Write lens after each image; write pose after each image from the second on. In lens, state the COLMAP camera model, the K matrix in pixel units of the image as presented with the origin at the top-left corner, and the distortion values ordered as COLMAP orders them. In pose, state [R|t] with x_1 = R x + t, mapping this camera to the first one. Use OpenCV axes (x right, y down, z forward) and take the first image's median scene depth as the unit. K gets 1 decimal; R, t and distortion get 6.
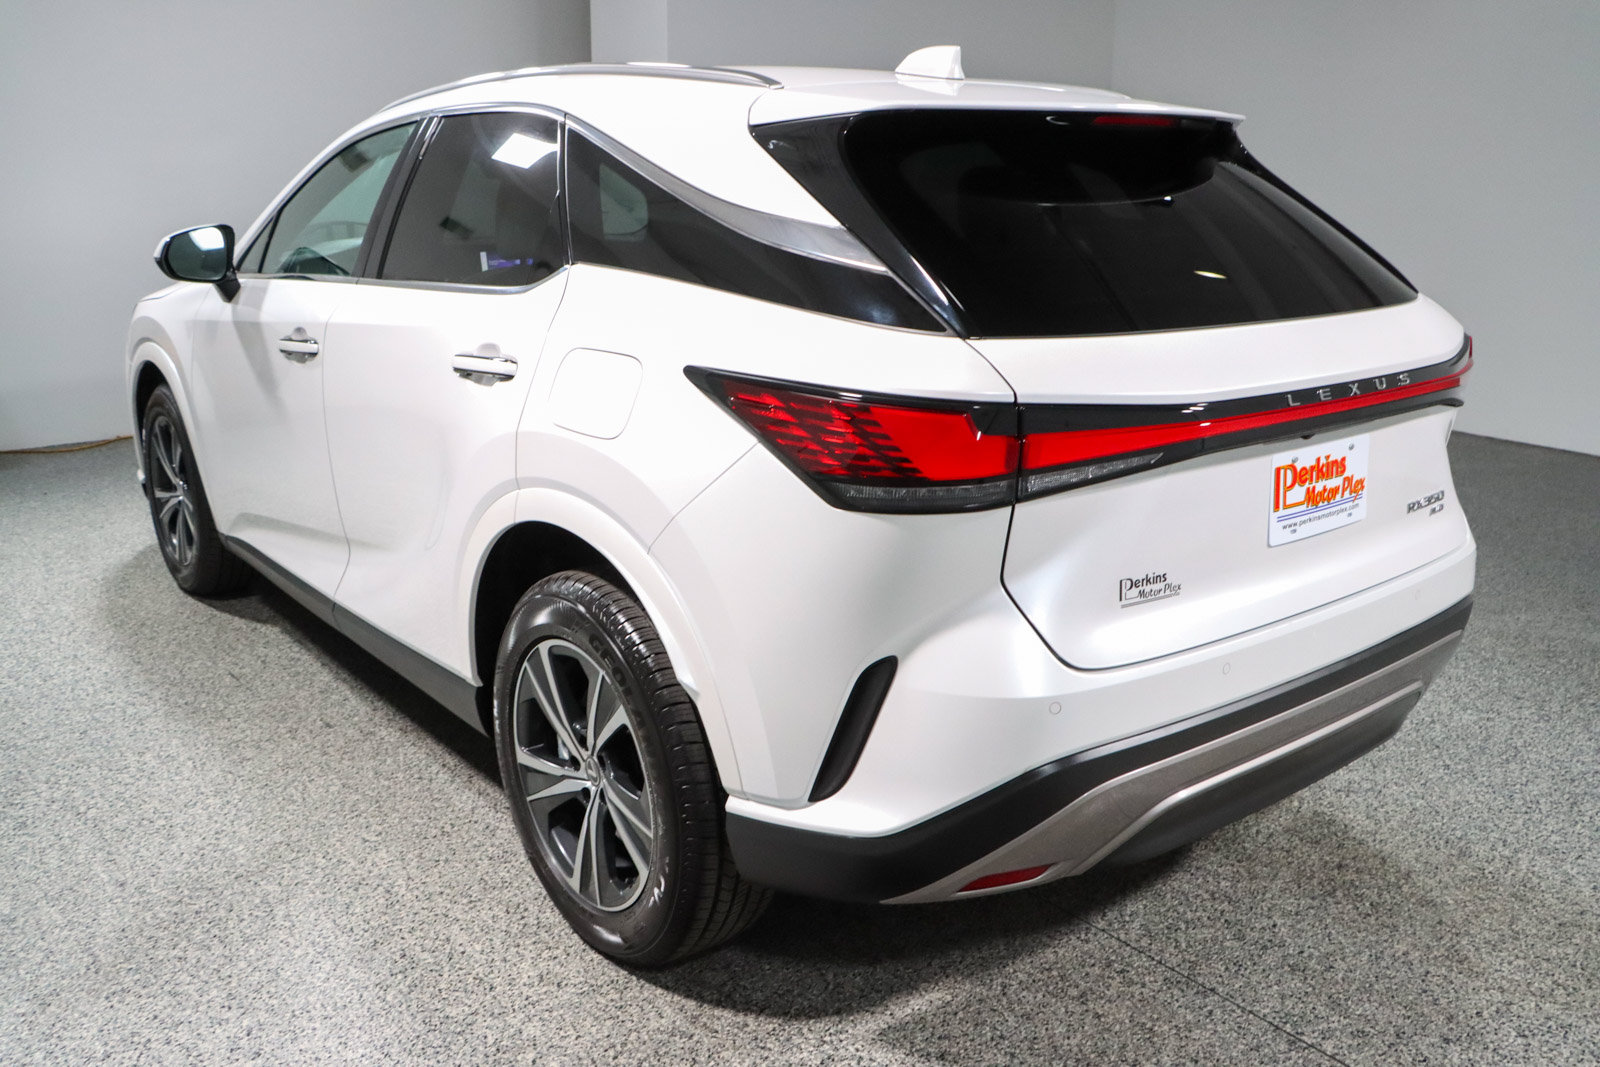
lens RADIAL K [[1464.5, 0, 800.3], [0, 1464.5, 537.6], [0, 0, 1]] dist [-0.023526, 0.000000]
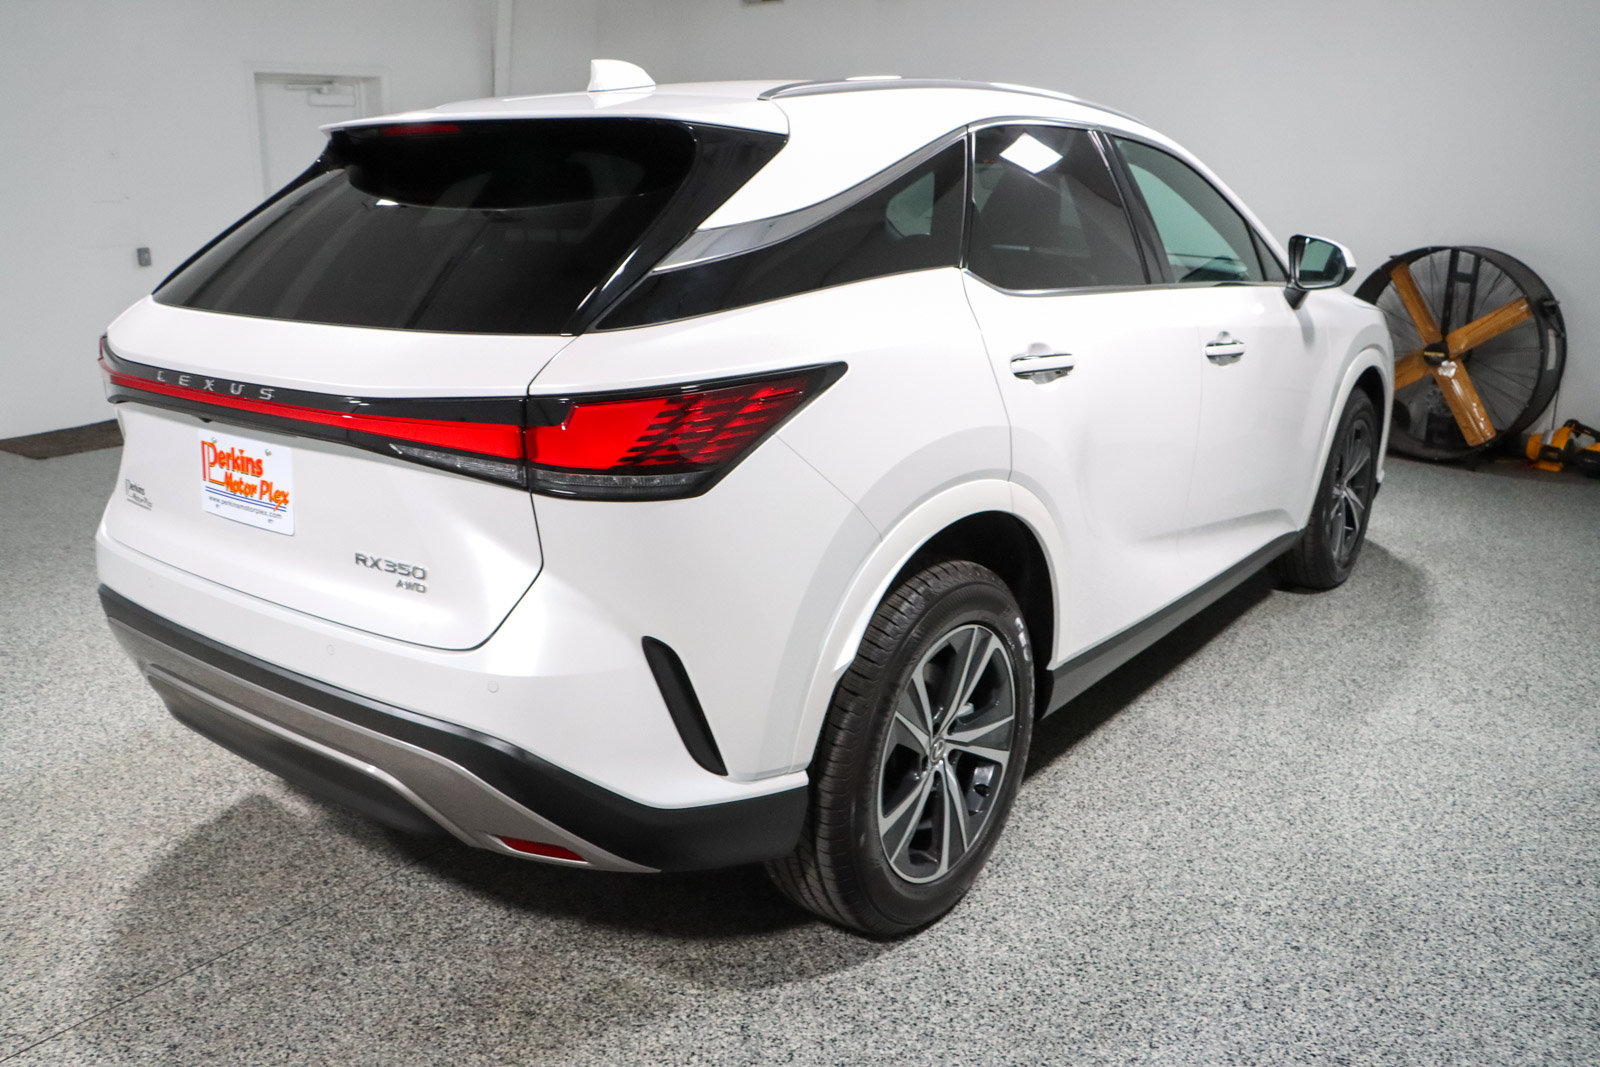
lens RADIAL K [[1446.5, 0, 800.3], [0, 1446.5, 528.6], [0, 0, 1]] dist [-0.016058, -0.008773]
pose [[0.176856, 0.241523, -0.954143, 1.400257], [-0.245002, 0.949712, 0.194989, -0.295550], [0.953255, 0.199282, 0.227136, 1.134209]]
